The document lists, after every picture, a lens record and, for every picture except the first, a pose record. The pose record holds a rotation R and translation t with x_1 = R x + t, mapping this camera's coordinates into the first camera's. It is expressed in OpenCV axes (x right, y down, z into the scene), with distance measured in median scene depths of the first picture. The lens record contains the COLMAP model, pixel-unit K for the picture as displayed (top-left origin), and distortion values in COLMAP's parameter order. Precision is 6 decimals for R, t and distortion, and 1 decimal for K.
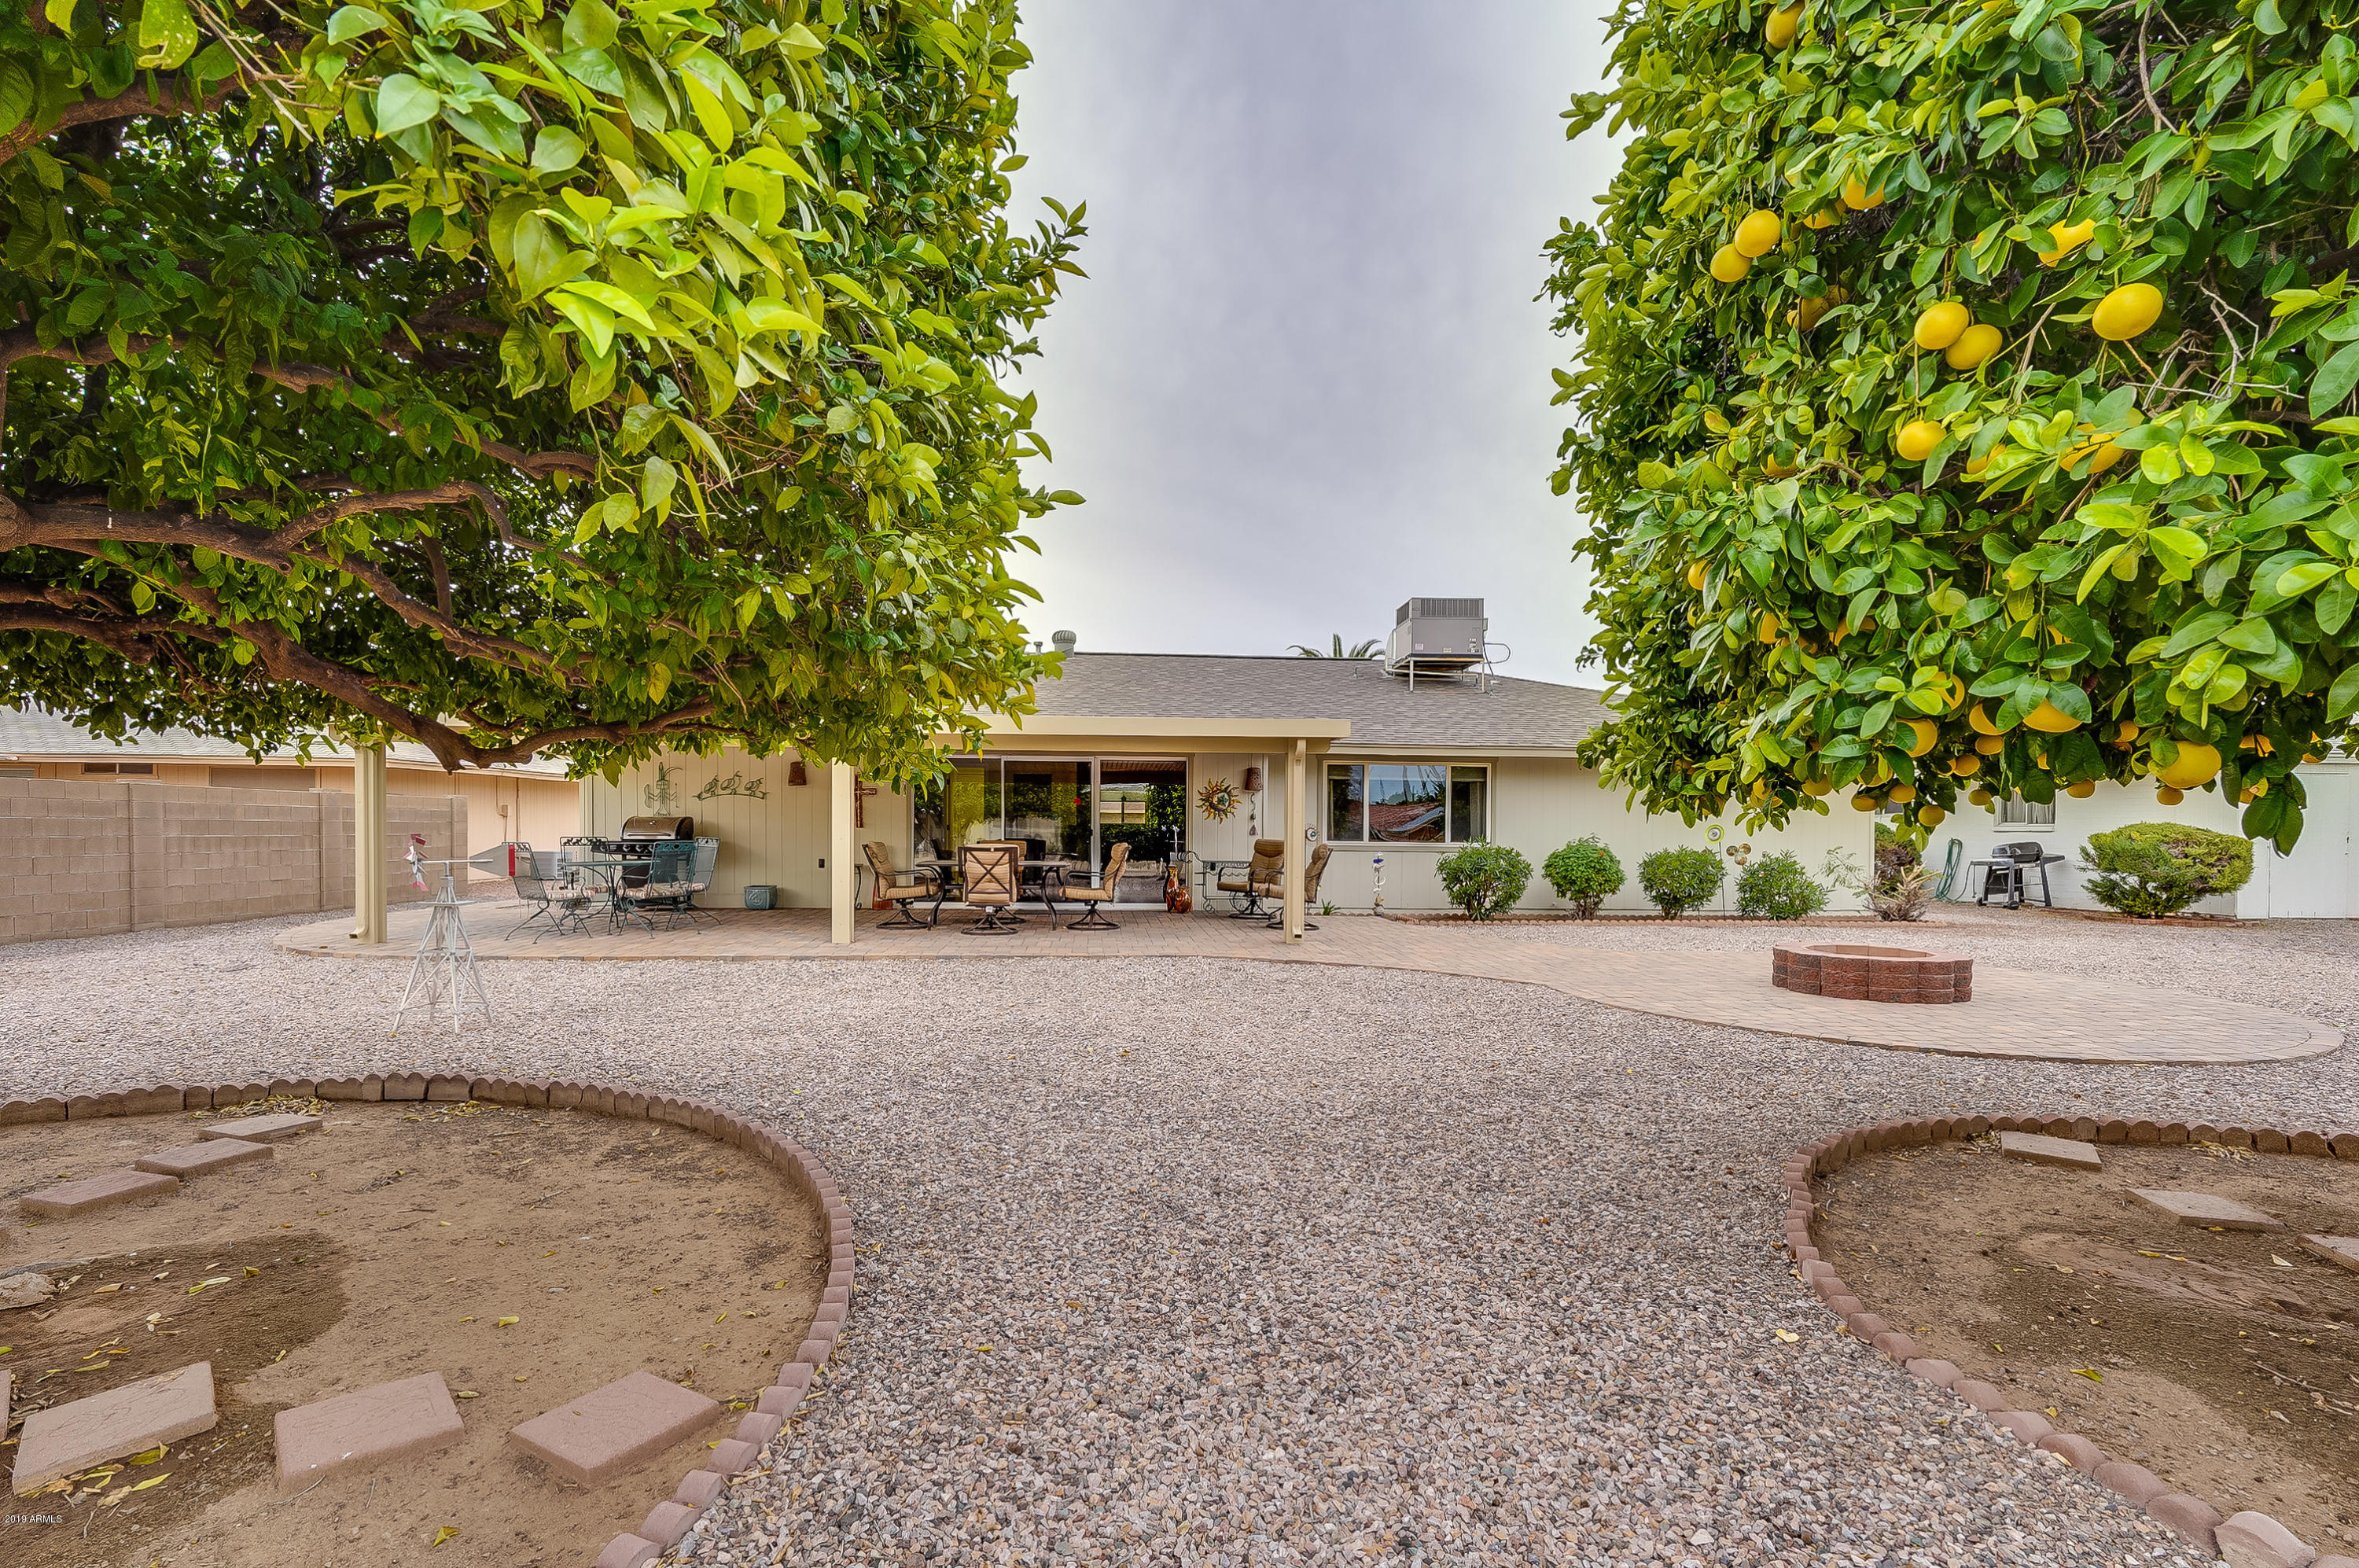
lens RADIAL K [[1169.3, 0, 1174.5], [0, 1169.3, 840.5], [0, 0, 1]] dist [-0.000022, -0.000179]
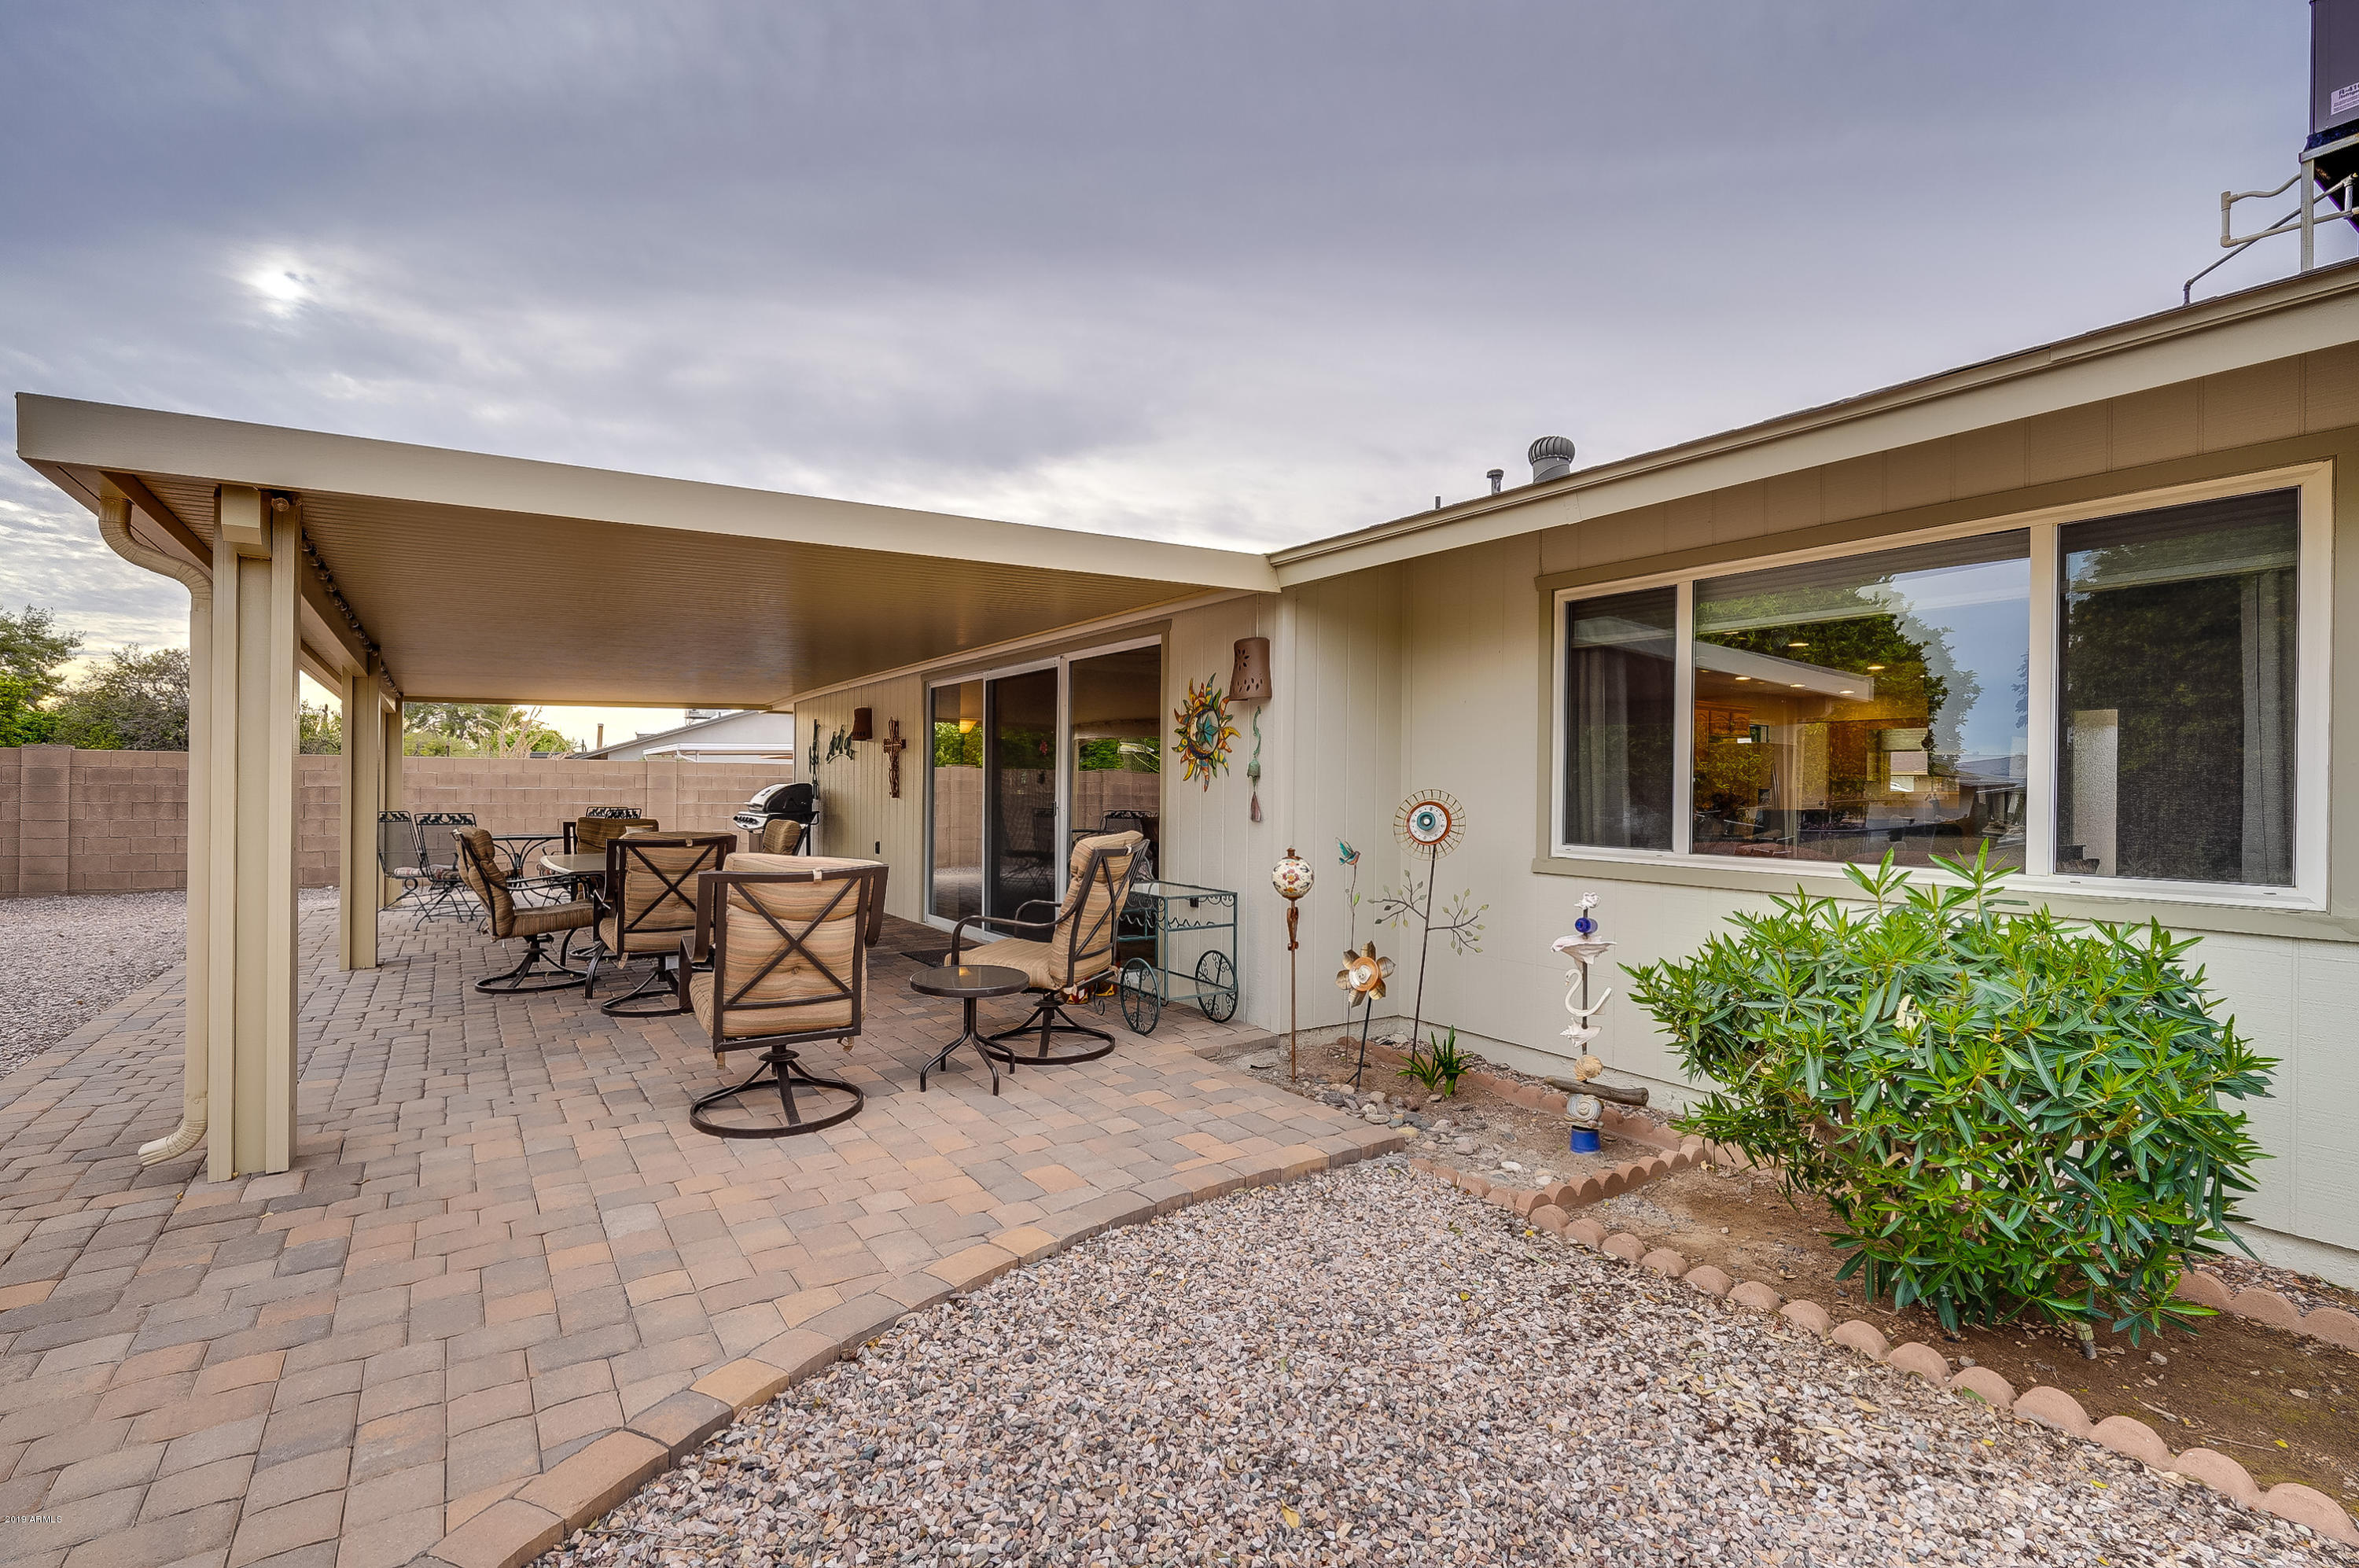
lens RADIAL K [[1077.2, 0, 1179.5], [0, 1077.2, 784.0], [0, 0, 1]] dist [0.002542, 0.000022]
pose [[0.515181, -0.007743, -0.857046, 0.346360], [-0.008228, 0.999868, -0.013980, -0.011358], [0.857042, 0.014254, 0.515050, 0.809808]]
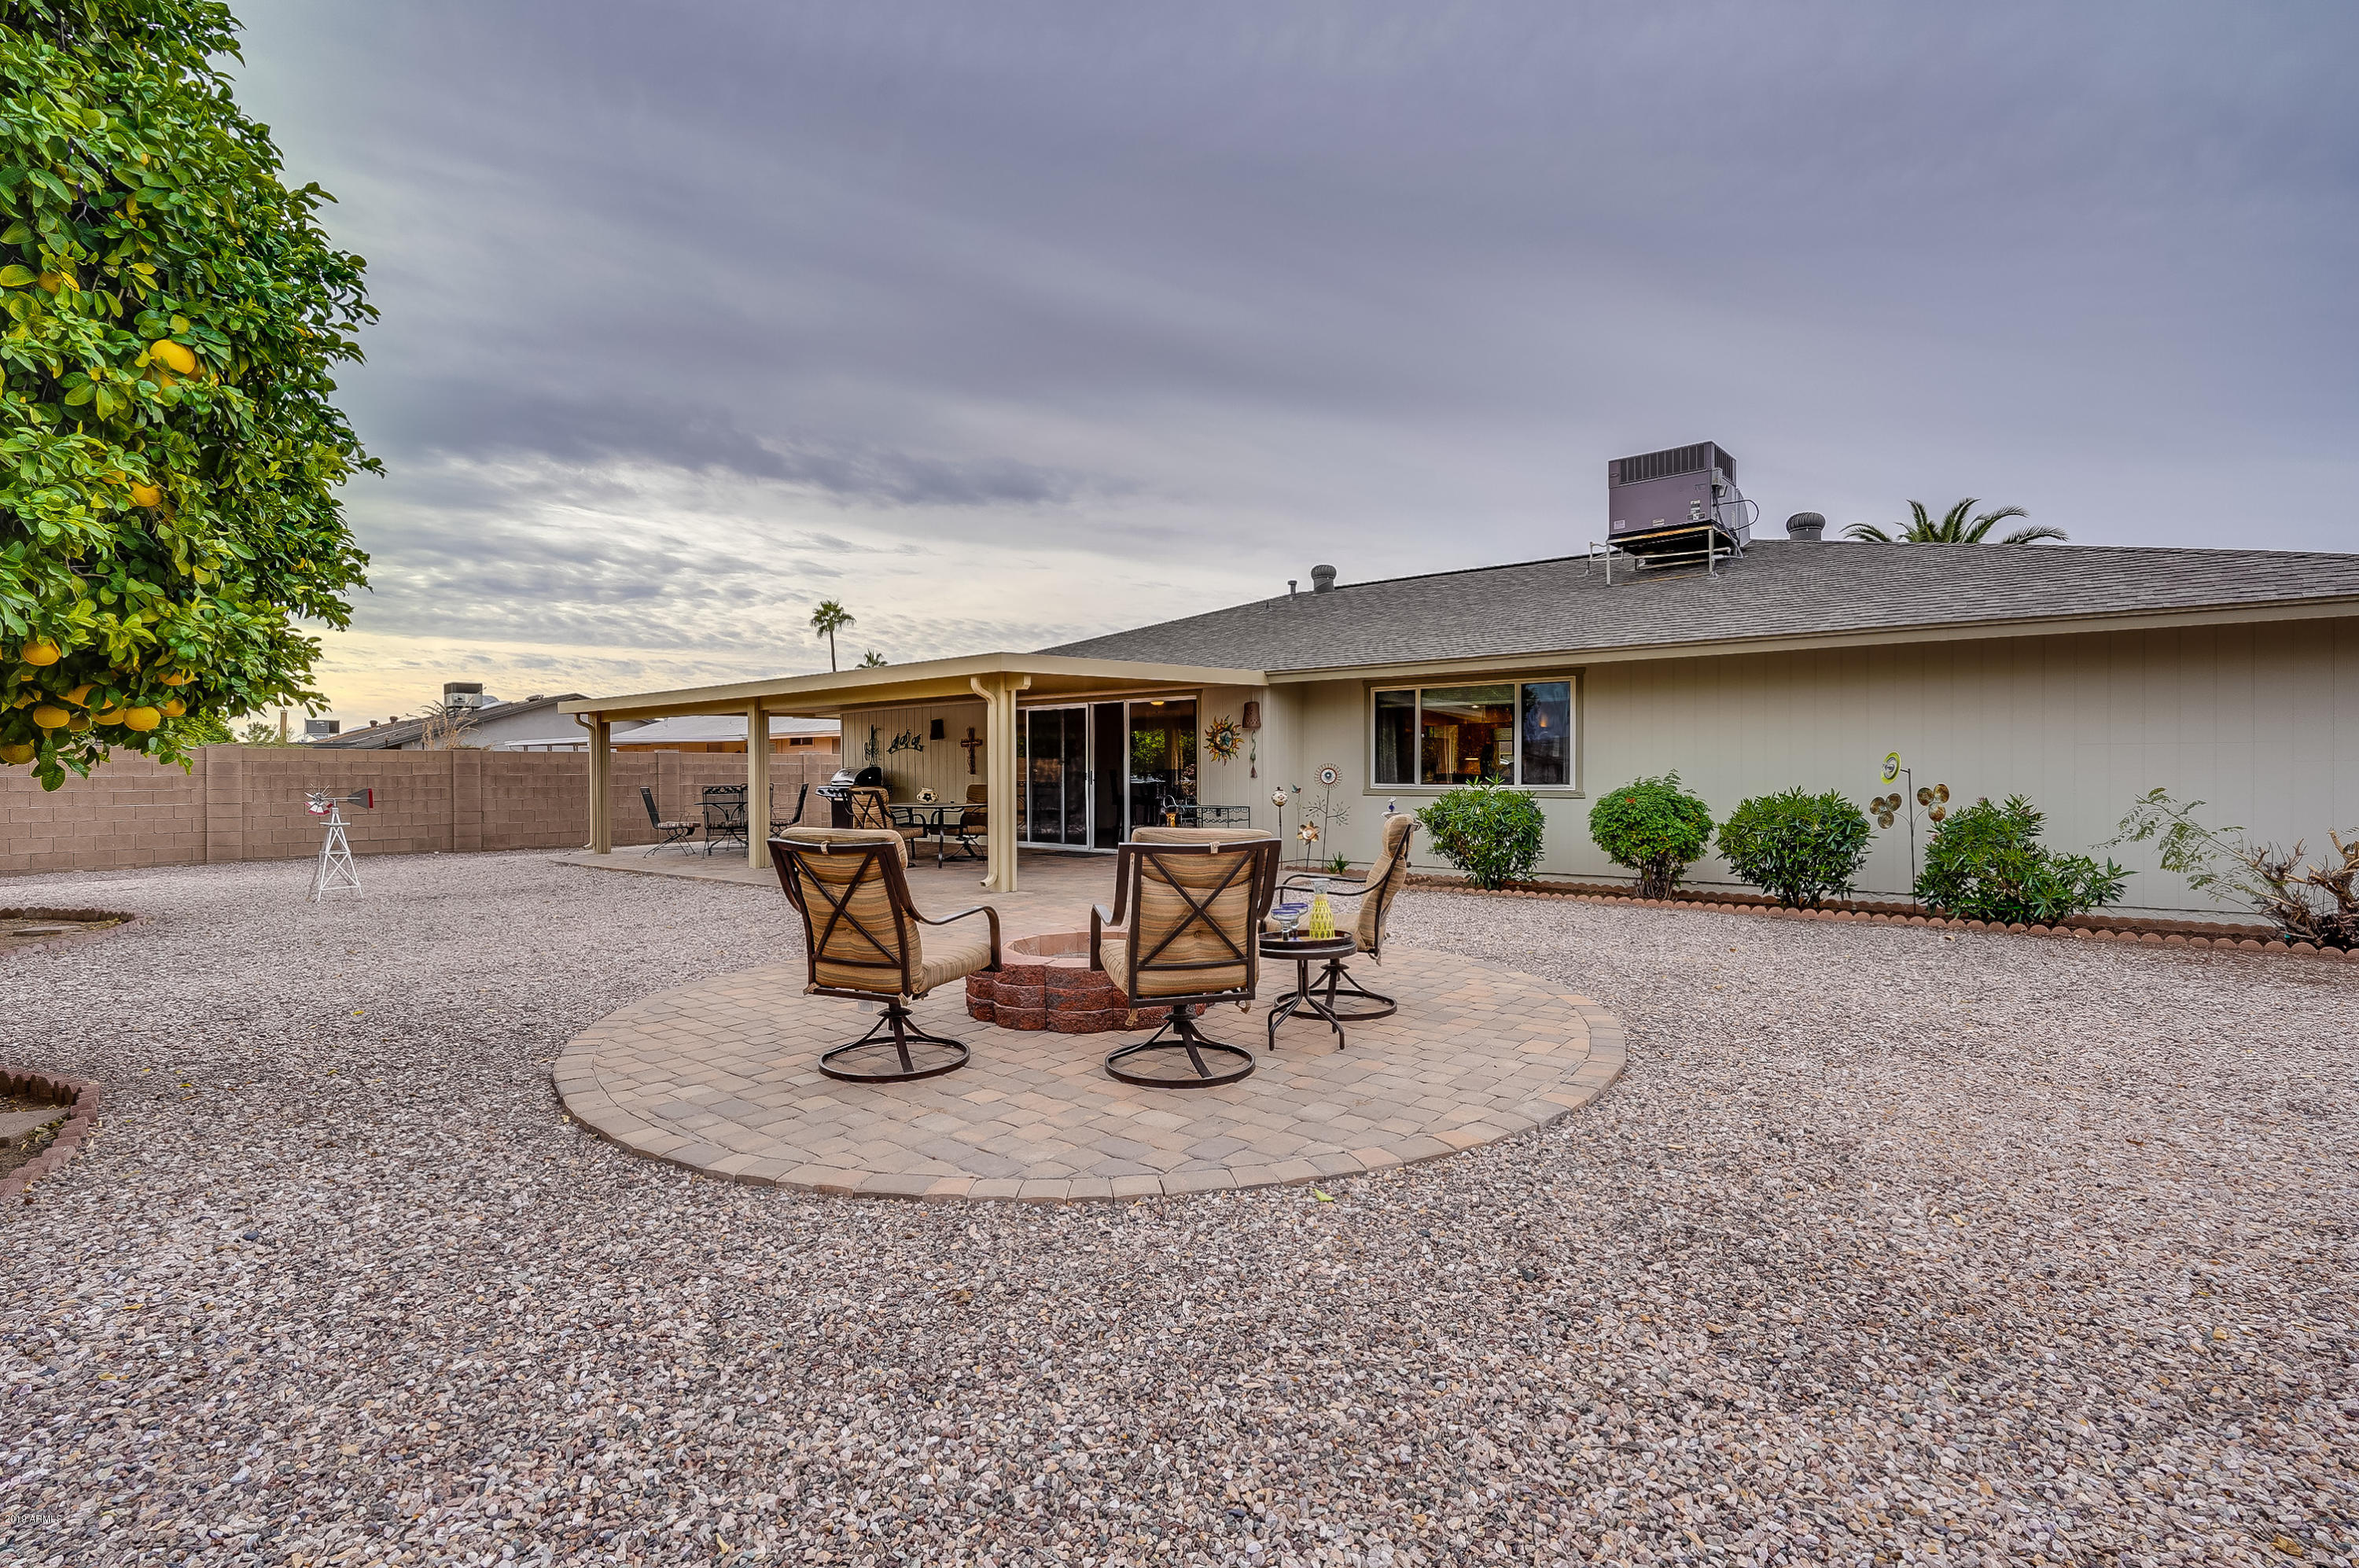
lens RADIAL K [[1077.2, 0, 1179.5], [0, 1077.2, 784.0], [0, 0, 1]] dist [0.002542, 0.000022]
pose [[0.731687, -0.005006, -0.681622, 0.587483], [0.007717, 0.999970, 0.000939, -0.000903], [0.681597, -0.005946, 0.731704, 0.364083]]
